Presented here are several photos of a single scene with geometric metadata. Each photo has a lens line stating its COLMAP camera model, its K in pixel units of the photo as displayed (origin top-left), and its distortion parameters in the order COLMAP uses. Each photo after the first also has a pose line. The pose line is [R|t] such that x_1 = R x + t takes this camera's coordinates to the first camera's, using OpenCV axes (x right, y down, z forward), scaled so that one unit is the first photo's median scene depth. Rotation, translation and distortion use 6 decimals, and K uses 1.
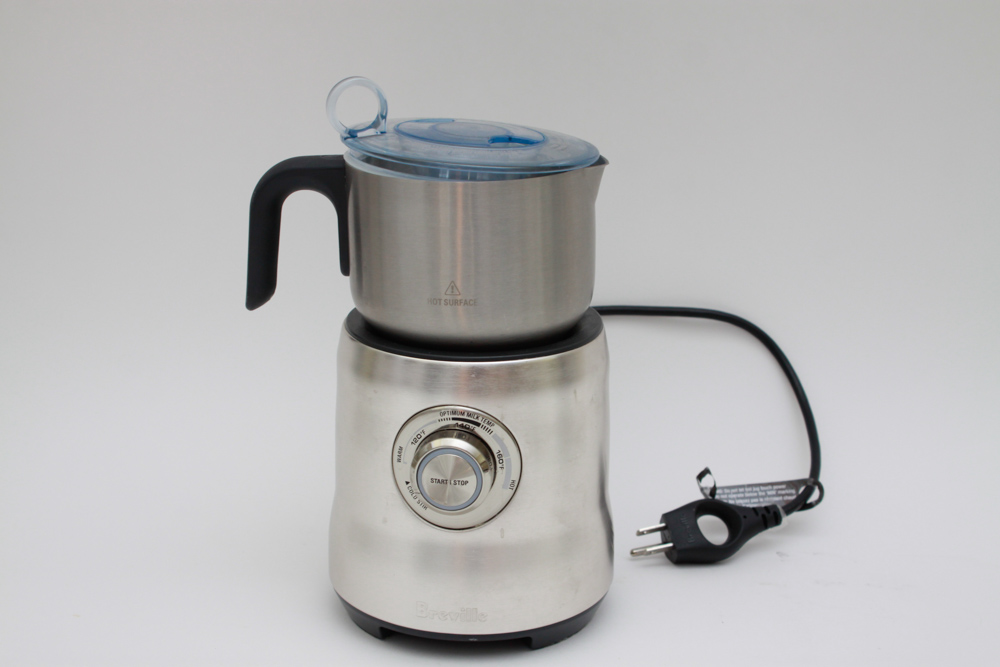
lens RADIAL K [[1685.6, 0, 500.0], [0, 1685.6, 333.5], [0, 0, 1]] dist [-0.009764, -0.013049]
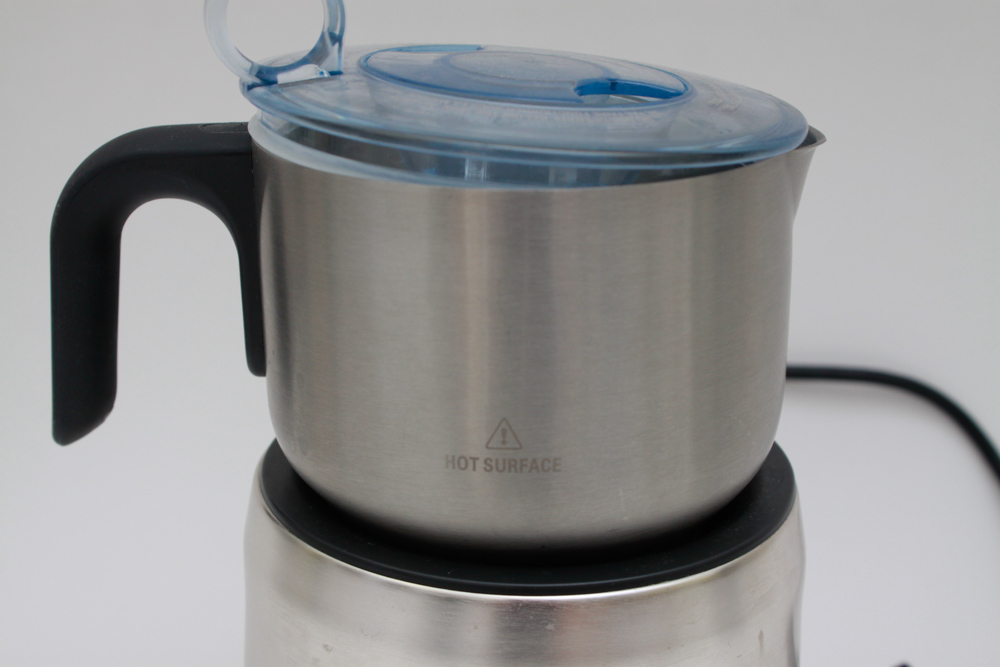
lens RADIAL K [[1452.1, 0, 500.0], [0, 1452.1, 333.5], [0, 0, 1]] dist [-0.112786, 0.008746]
pose [[0.998073, -0.013416, 0.060576, -0.049841], [0.010165, 0.998508, 0.053648, -0.070523], [-0.061206, -0.052929, 0.996721, 0.612642]]
